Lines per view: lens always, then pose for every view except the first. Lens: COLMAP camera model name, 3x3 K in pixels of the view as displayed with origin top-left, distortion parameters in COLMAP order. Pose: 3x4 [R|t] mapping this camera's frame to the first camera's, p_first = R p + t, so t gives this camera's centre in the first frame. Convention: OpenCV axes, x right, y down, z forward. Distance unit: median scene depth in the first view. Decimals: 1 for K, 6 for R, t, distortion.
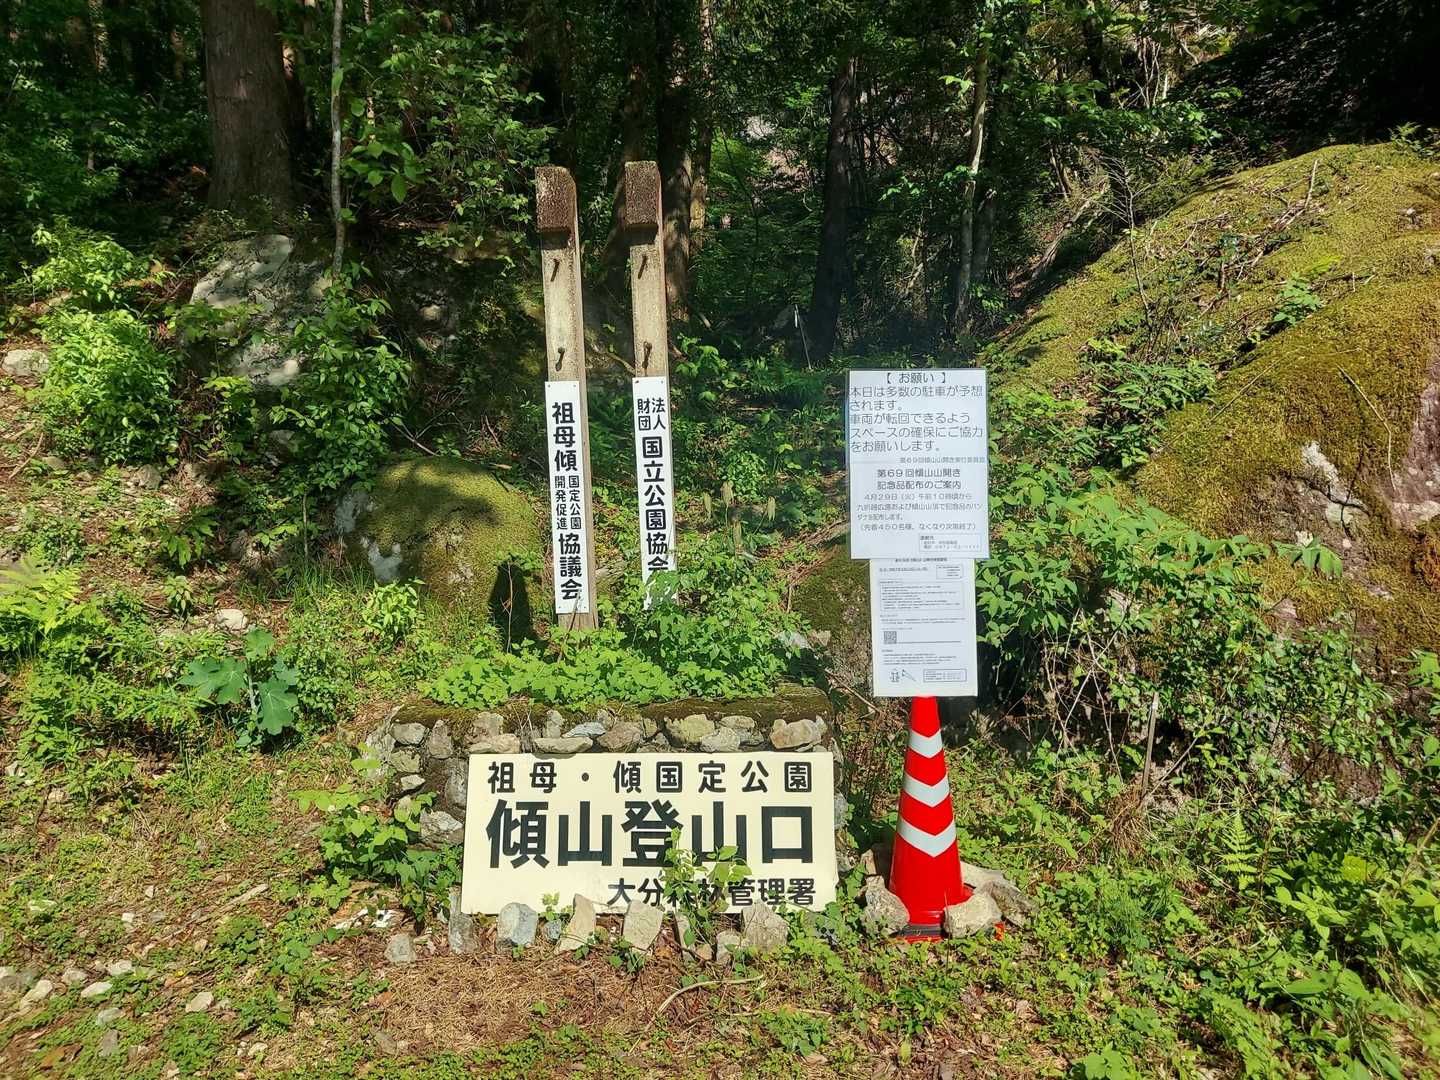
lens RADIAL K [[958.6, 0, 720.0], [0, 958.6, 540.0], [0, 0, 1]] dist [-0.000970, -0.001008]
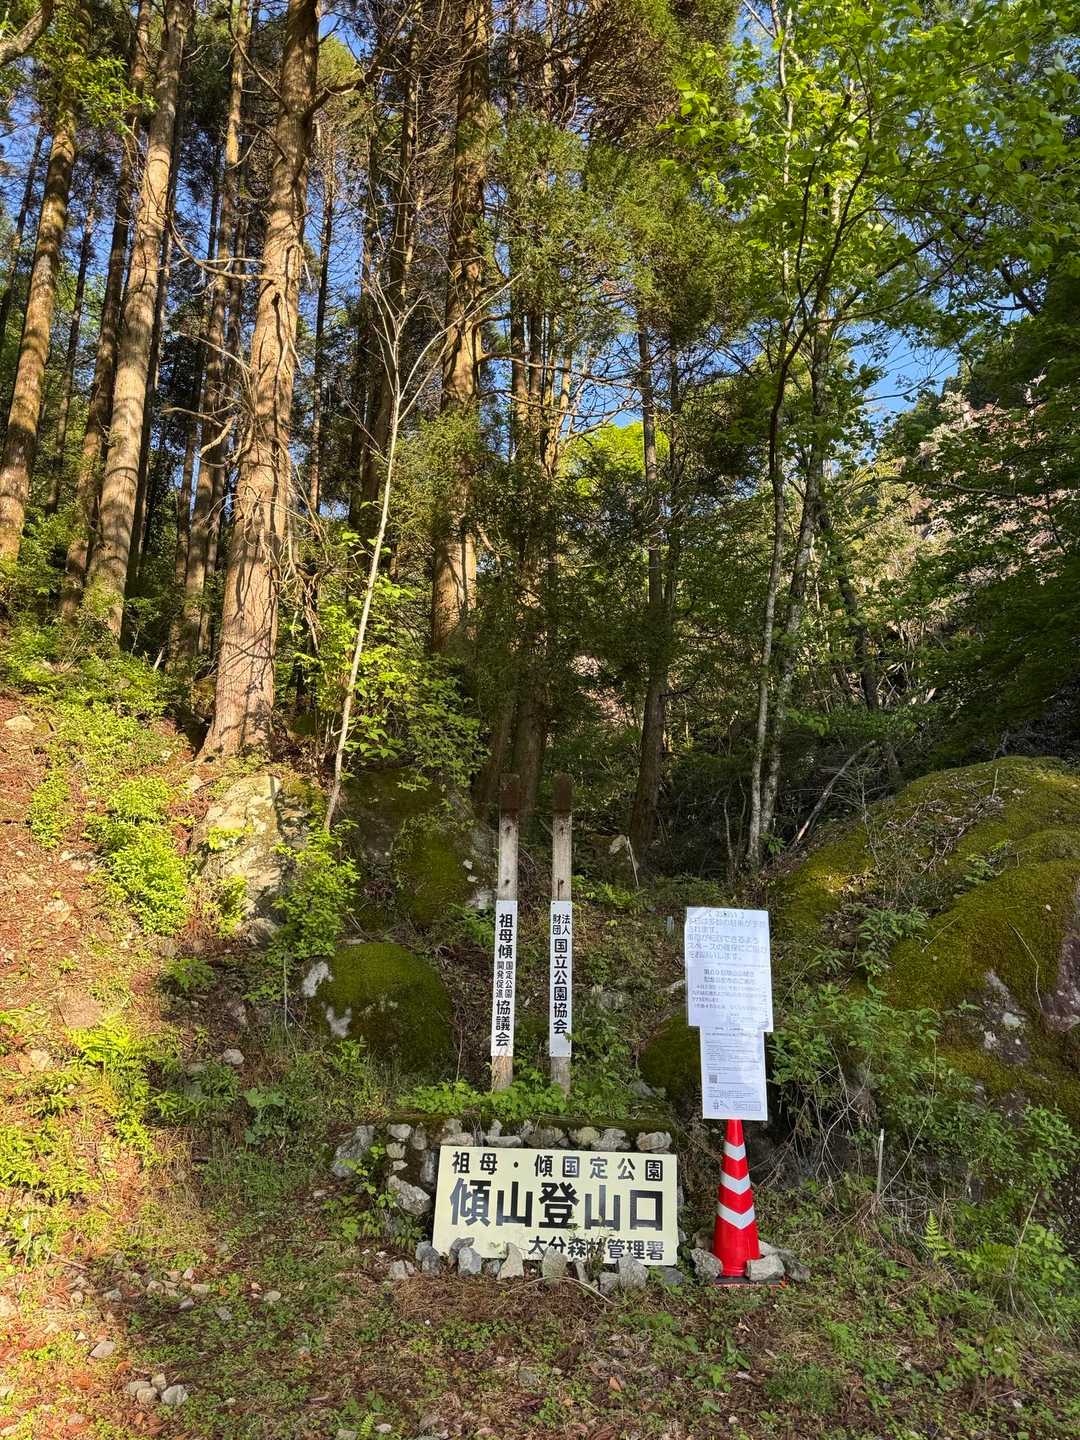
lens RADIAL K [[958.6, 0, 540.0], [0, 958.6, 720.0], [0, 0, 1]] dist [-0.000970, -0.001008]
pose [[0.998560, 0.049619, -0.020381, -0.107258], [-0.053393, 0.955942, -0.288661, 0.004698], [0.005160, 0.289333, 0.957215, -0.702258]]
